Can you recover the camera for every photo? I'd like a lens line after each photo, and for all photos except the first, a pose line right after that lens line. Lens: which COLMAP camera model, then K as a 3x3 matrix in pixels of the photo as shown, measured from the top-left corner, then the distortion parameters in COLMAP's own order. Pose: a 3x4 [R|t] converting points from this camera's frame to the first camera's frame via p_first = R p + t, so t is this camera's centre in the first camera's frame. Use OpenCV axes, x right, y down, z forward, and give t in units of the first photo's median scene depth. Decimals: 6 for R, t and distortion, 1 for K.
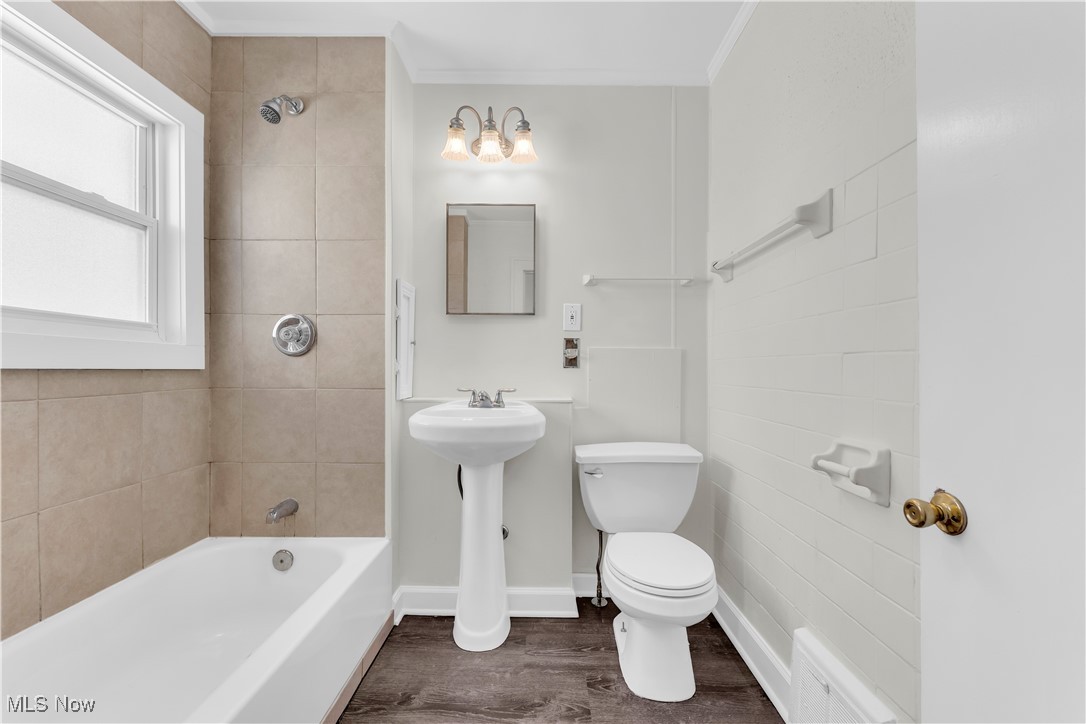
lens RADIAL K [[439.7, 0, 540.9], [0, 439.7, 365.4], [0, 0, 1]] dist [0.001638, 0.000209]
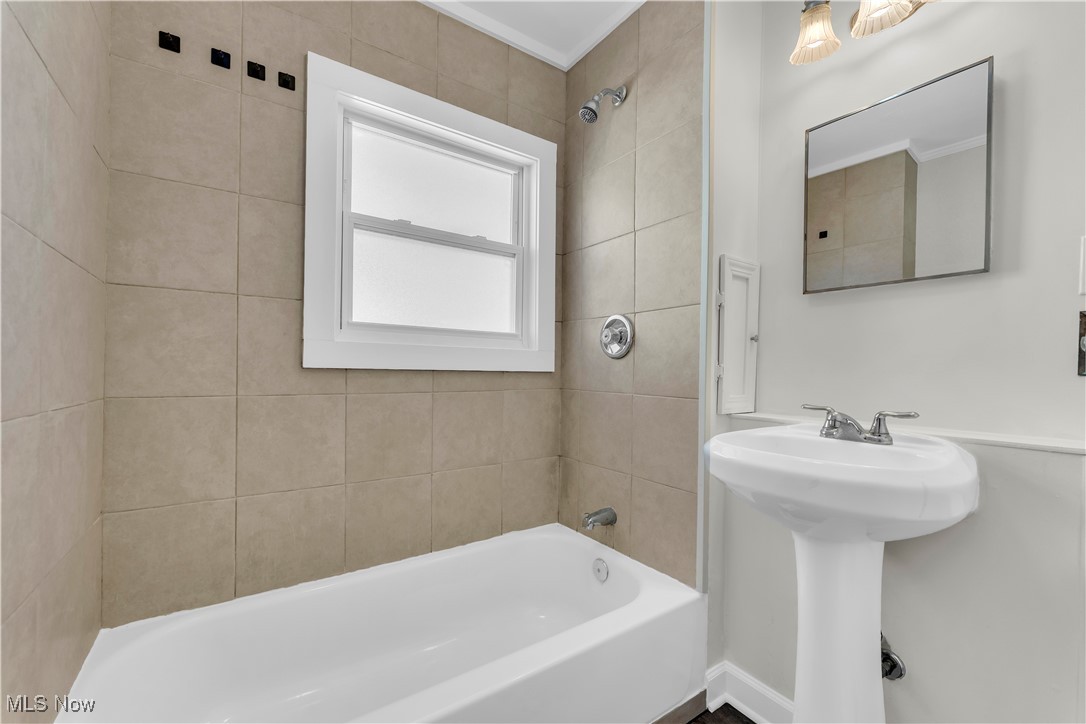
lens RADIAL K [[439.7, 0, 541.9], [0, 439.7, 368.2], [0, 0, 1]] dist [0.001638, 0.000209]
pose [[0.572794, 0.001949, -0.819697, 0.128840], [-0.004952, 0.999987, -0.001083, 0.001086], [0.819685, 0.004680, 0.572796, 0.327759]]
